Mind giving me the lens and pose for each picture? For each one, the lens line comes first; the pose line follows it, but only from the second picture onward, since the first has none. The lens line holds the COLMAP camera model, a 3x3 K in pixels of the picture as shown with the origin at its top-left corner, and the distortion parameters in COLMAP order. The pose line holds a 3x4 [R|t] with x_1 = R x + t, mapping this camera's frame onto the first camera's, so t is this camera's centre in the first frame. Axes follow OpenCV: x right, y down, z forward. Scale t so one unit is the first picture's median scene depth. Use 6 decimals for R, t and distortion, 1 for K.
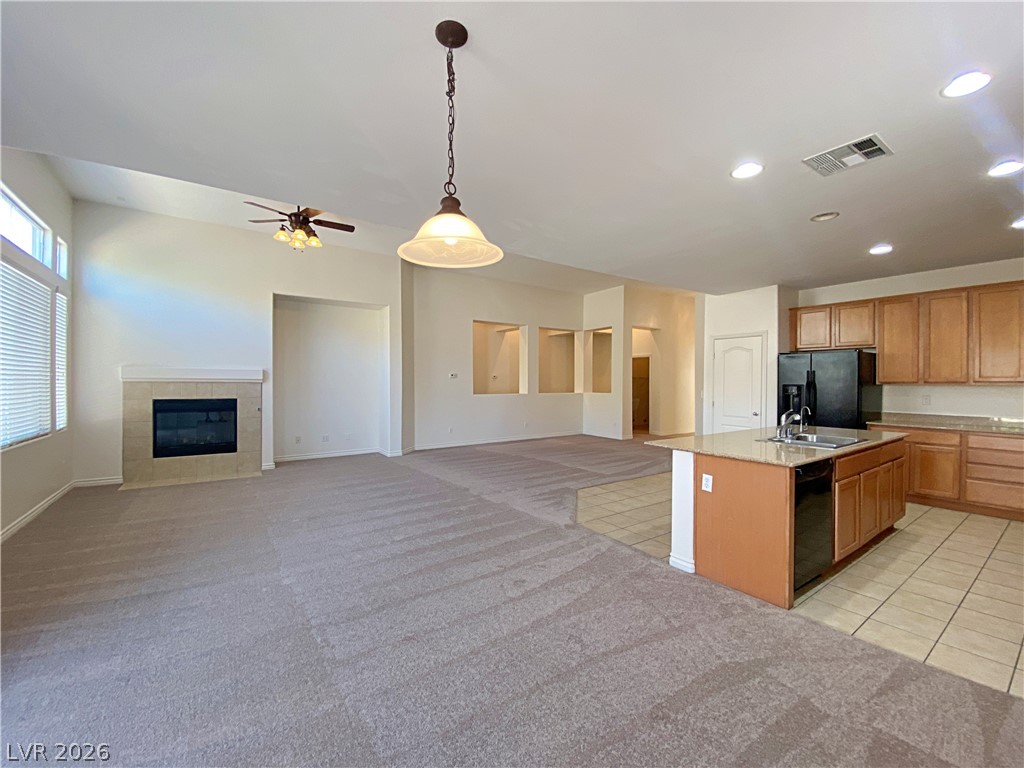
lens RADIAL K [[422.5, 0, 512.0], [0, 422.5, 384.0], [0, 0, 1]] dist [0.000846, 0.000080]
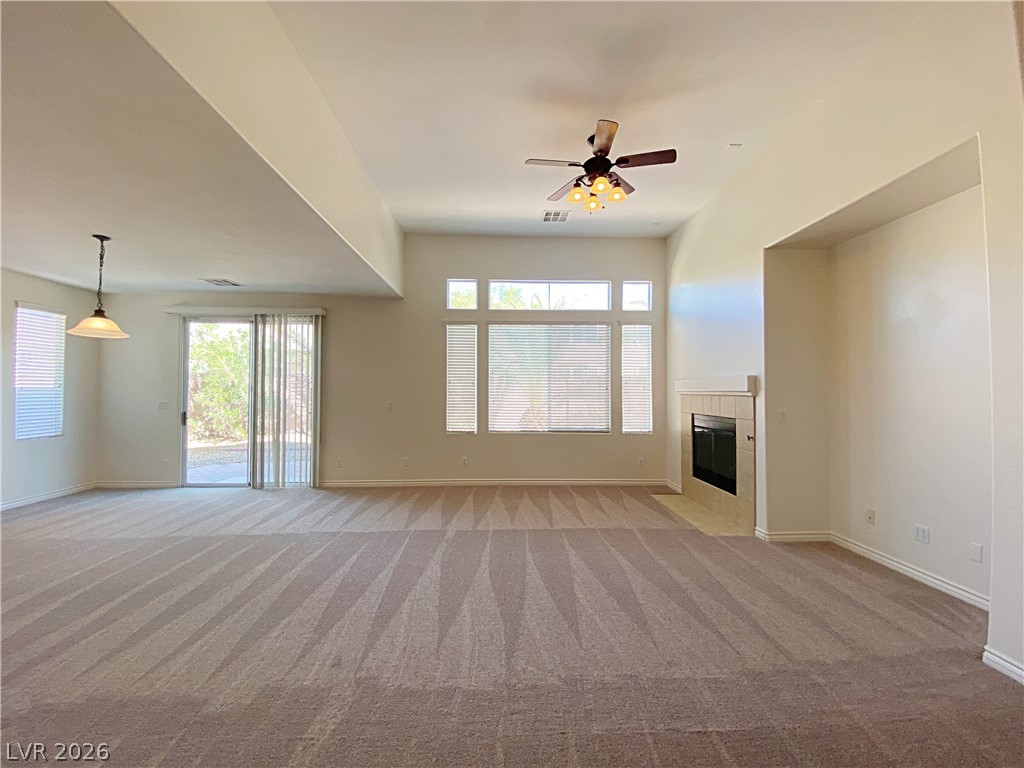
lens RADIAL K [[407.8, 0, 512.0], [0, 407.8, 384.0], [0, 0, 1]] dist [0.002347, -0.013191]
pose [[-0.533414, -0.018930, -0.845643, 0.148605], [-0.006123, 0.999810, -0.018519, -0.010486], [0.845832, -0.004701, -0.533428, 1.320969]]
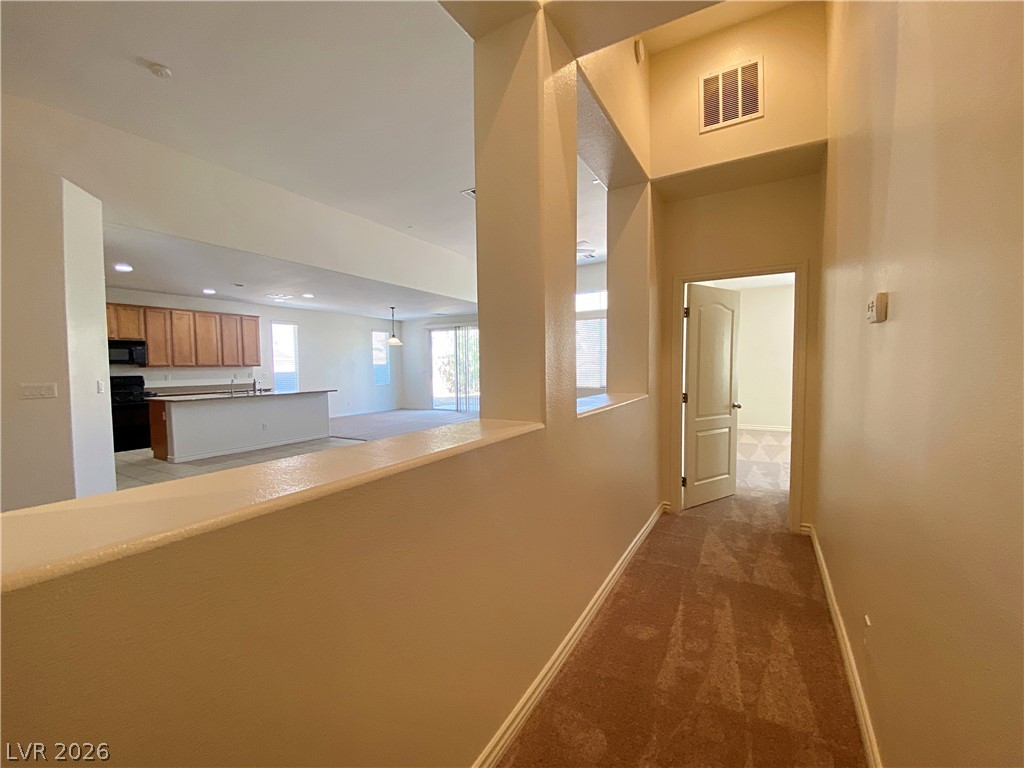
lens RADIAL K [[414.4, 0, 512.0], [0, 414.4, 384.0], [0, 0, 1]] dist [0.036397, -0.031014]
pose [[-0.916681, 0.022922, -0.398962, 0.221001], [0.003640, 0.998791, 0.049021, -0.011242], [0.399603, 0.043484, -0.915656, 2.426736]]
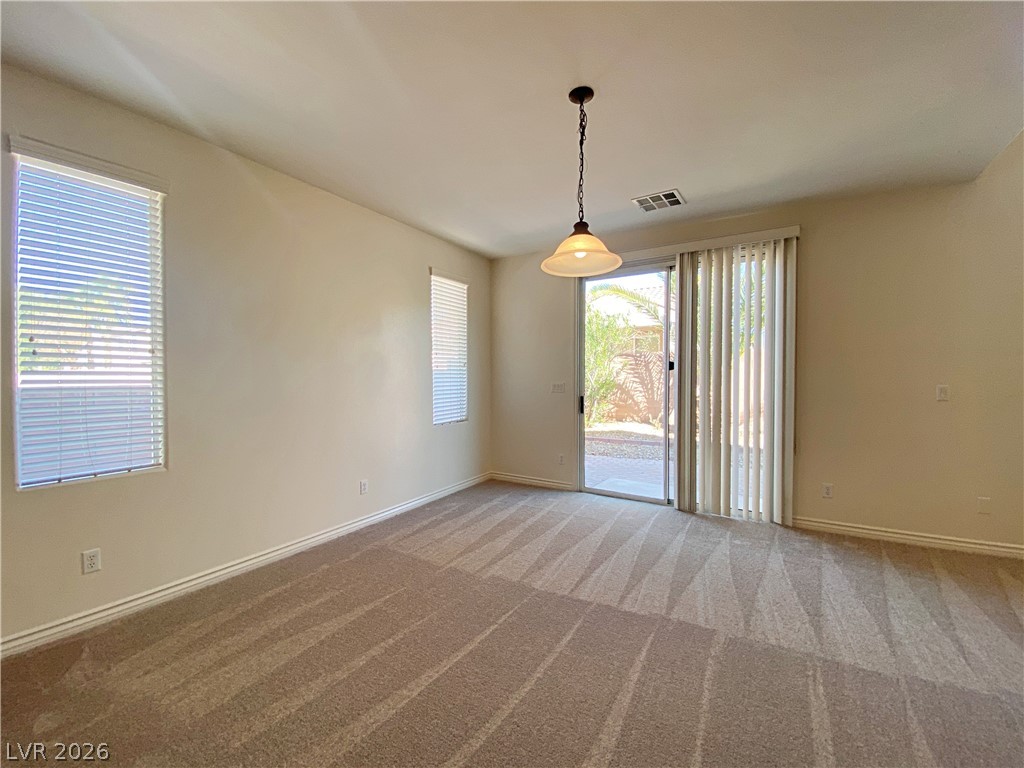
lens RADIAL K [[414.4, 0, 512.0], [0, 414.4, 384.0], [0, 0, 1]] dist [0.036397, -0.031014]
pose [[-0.917698, 0.005467, -0.397241, 0.177034], [-0.002359, 0.999813, 0.019208, 0.009028], [0.397271, 0.018564, -0.917513, 0.679837]]
